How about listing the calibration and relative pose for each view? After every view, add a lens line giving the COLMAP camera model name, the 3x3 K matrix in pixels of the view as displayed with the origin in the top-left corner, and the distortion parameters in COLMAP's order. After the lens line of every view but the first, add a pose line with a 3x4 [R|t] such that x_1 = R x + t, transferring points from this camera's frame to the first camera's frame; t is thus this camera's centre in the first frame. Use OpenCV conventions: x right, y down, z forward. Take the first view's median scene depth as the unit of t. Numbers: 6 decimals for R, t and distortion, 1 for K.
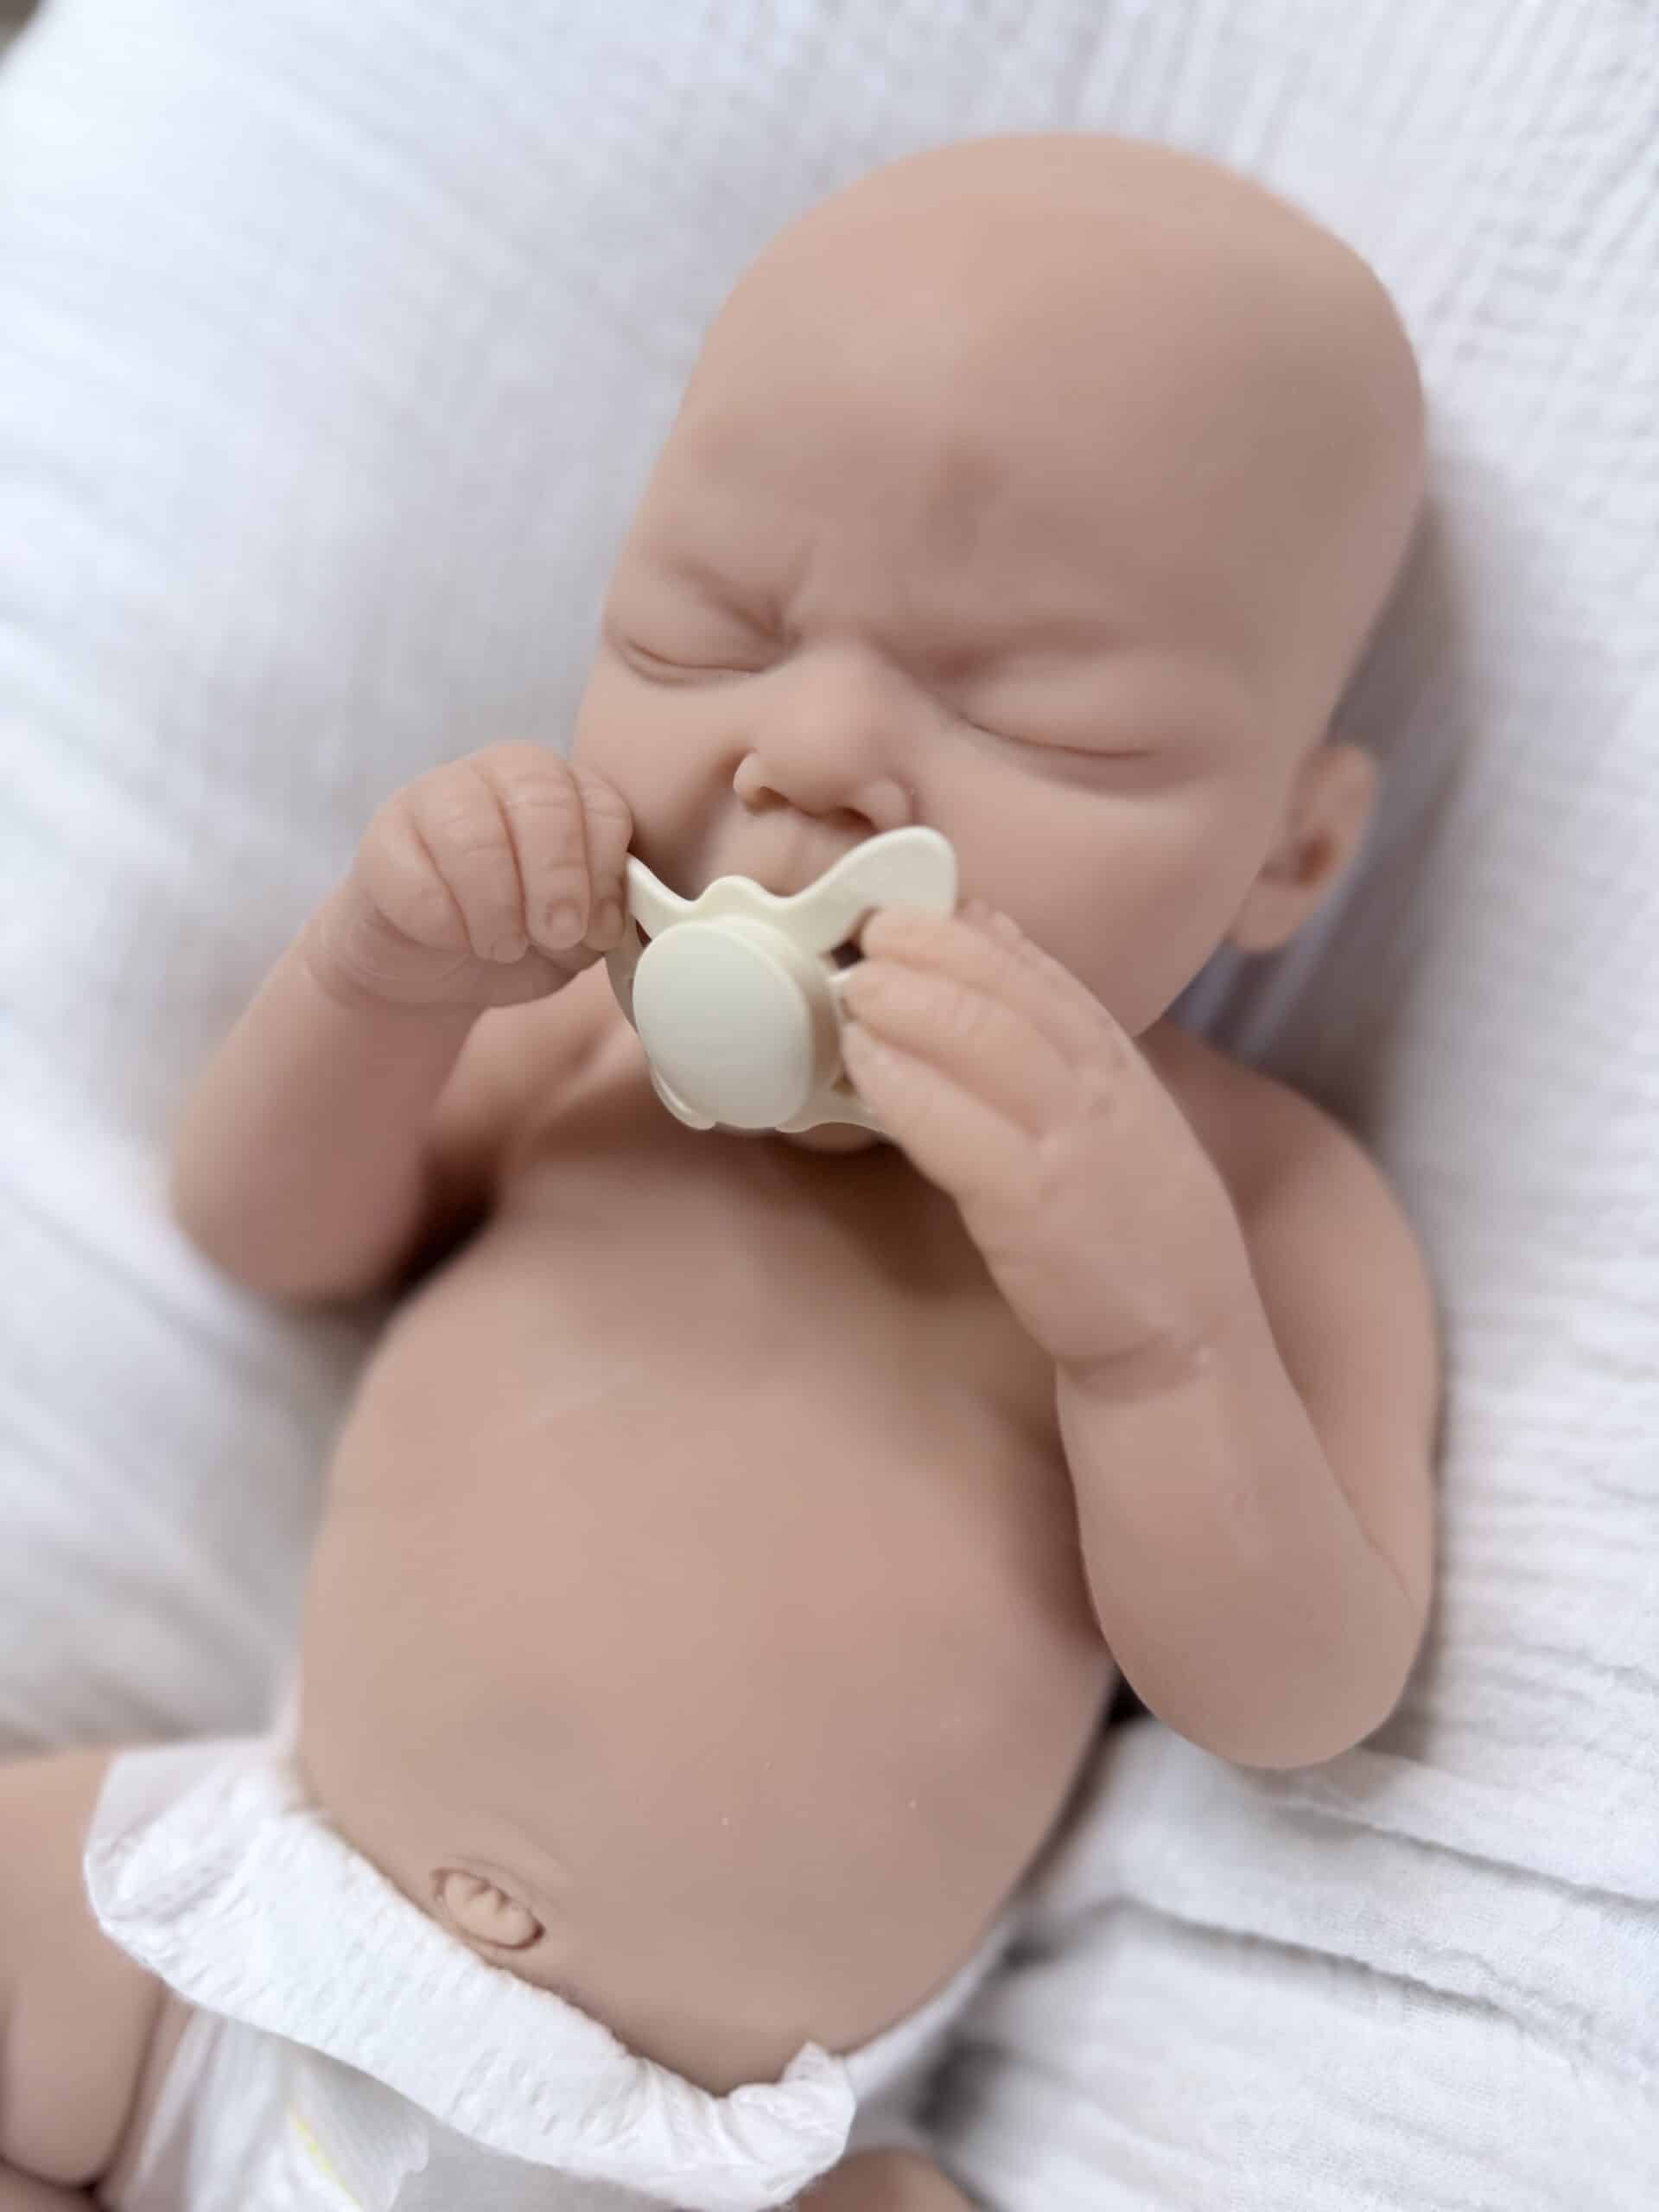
lens RADIAL K [[1636.2, 0, 802.1], [0, 1636.2, 1114.8], [0, 0, 1]] dist [-0.013140, -0.000193]
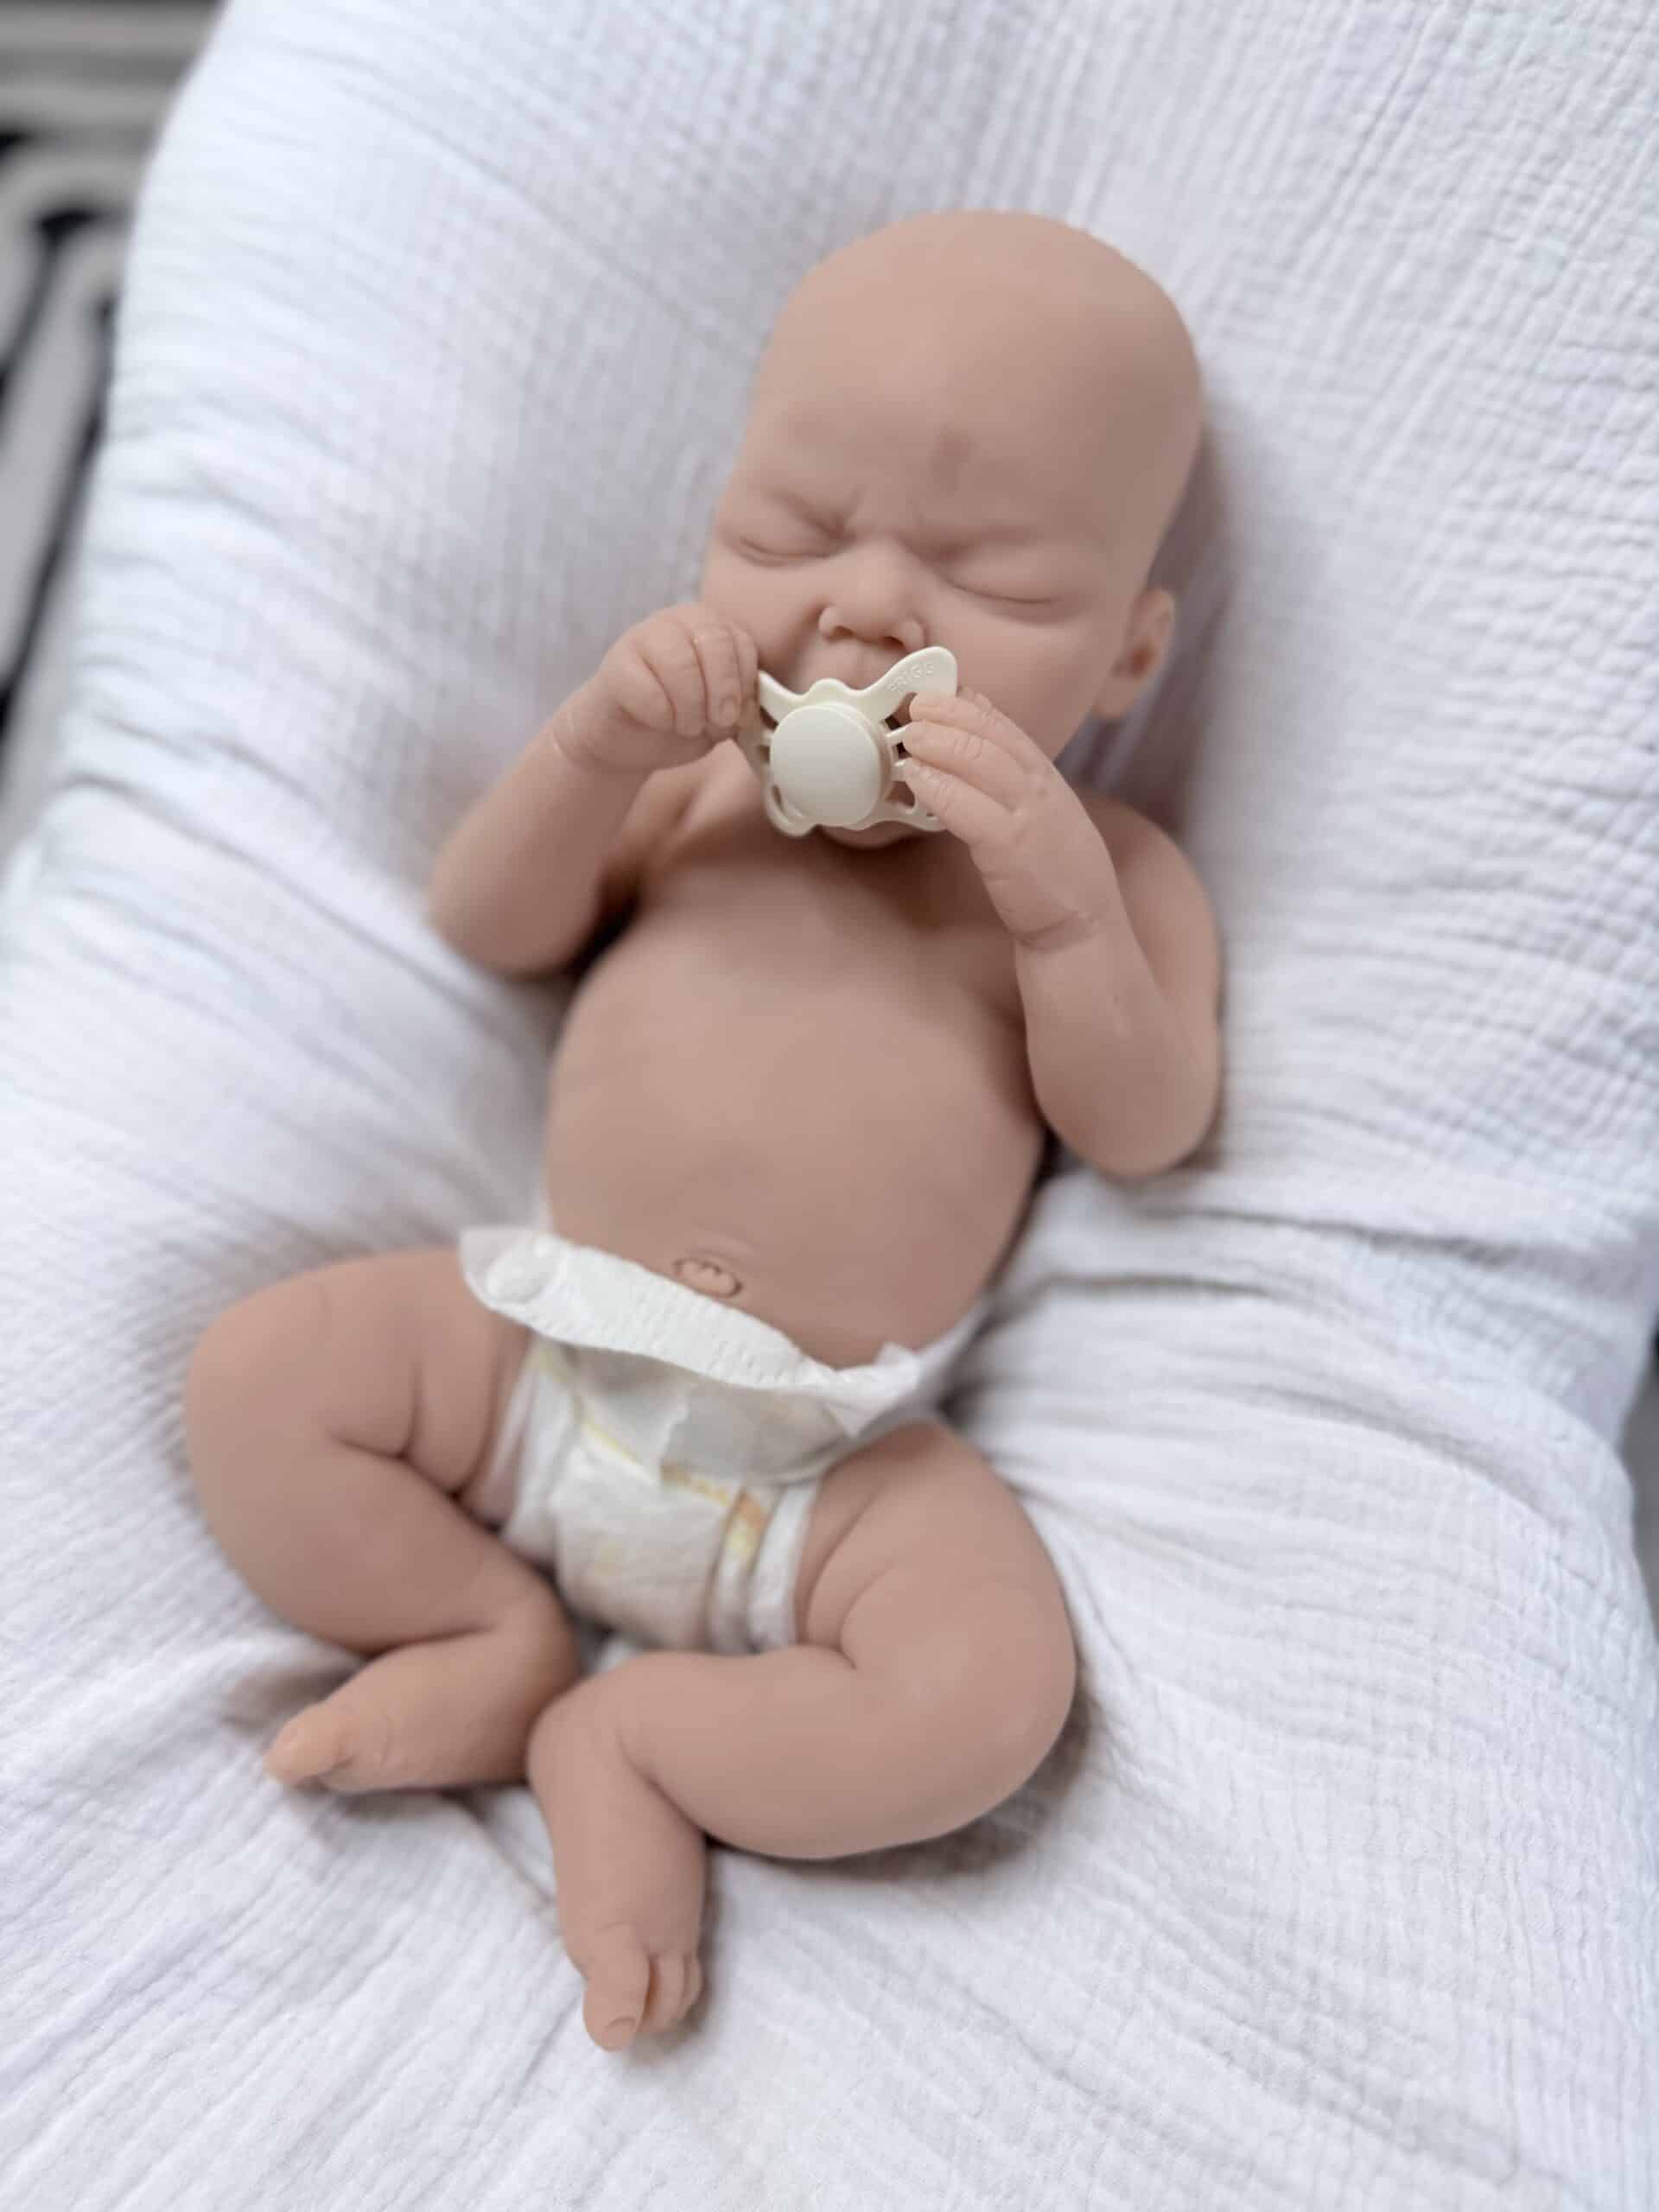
lens RADIAL K [[1611.0, 0, 765.9], [0, 1611.0, 1102.7], [0, 0, 1]] dist [-0.000835, -0.003390]
pose [[0.994481, -0.058408, 0.087151, -0.264695], [0.049980, 0.994132, 0.095937, 0.128916], [-0.092243, -0.091052, 0.991565, -0.705304]]
